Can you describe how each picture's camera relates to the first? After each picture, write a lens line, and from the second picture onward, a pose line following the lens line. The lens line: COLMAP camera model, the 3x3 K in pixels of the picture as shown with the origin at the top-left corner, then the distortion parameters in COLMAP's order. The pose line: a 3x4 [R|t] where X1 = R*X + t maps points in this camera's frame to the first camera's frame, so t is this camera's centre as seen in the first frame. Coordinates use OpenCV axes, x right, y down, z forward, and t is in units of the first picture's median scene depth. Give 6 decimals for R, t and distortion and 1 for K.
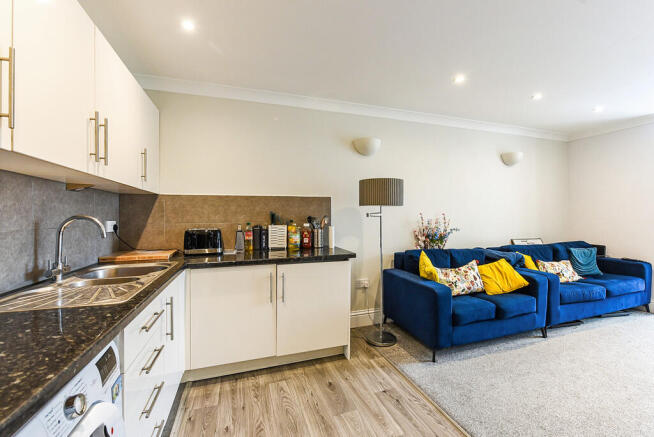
lens RADIAL K [[269.7, 0, 328.0], [0, 269.7, 220.1], [0, 0, 1]] dist [-0.014779, -0.000394]
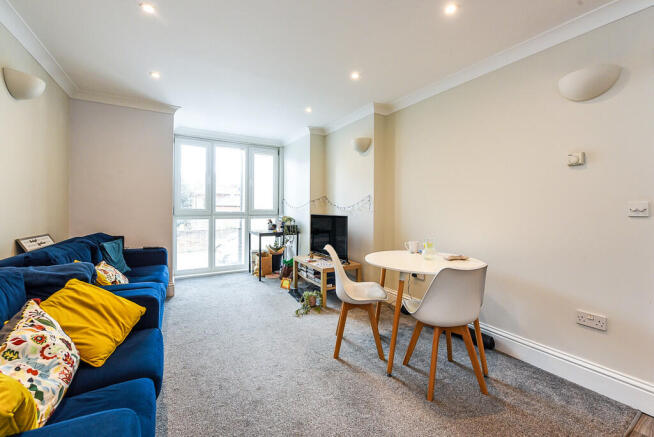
lens RADIAL K [[268.5, 0, 328.4], [0, 268.5, 203.4], [0, 0, 1]] dist [-0.013086, -0.000362]
pose [[-0.213187, 0.027708, 0.976619, 0.081300], [0.001760, 0.999607, -0.027976, 0.021529], [-0.977010, -0.004245, -0.213152, 0.679358]]
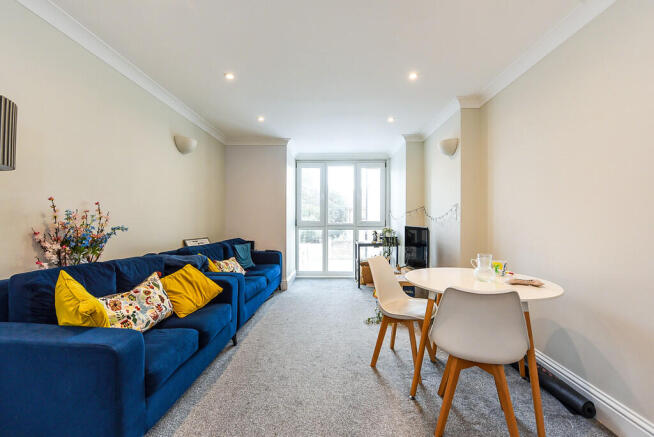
lens RADIAL K [[269.7, 0, 328.0], [0, 269.7, 220.1], [0, 0, 1]] dist [-0.014779, -0.000394]
pose [[0.344126, 0.011777, 0.938850, 0.057550], [0.002474, 0.999906, -0.013450, 0.027690], [-0.938920, 0.006951, 0.344064, 0.361885]]
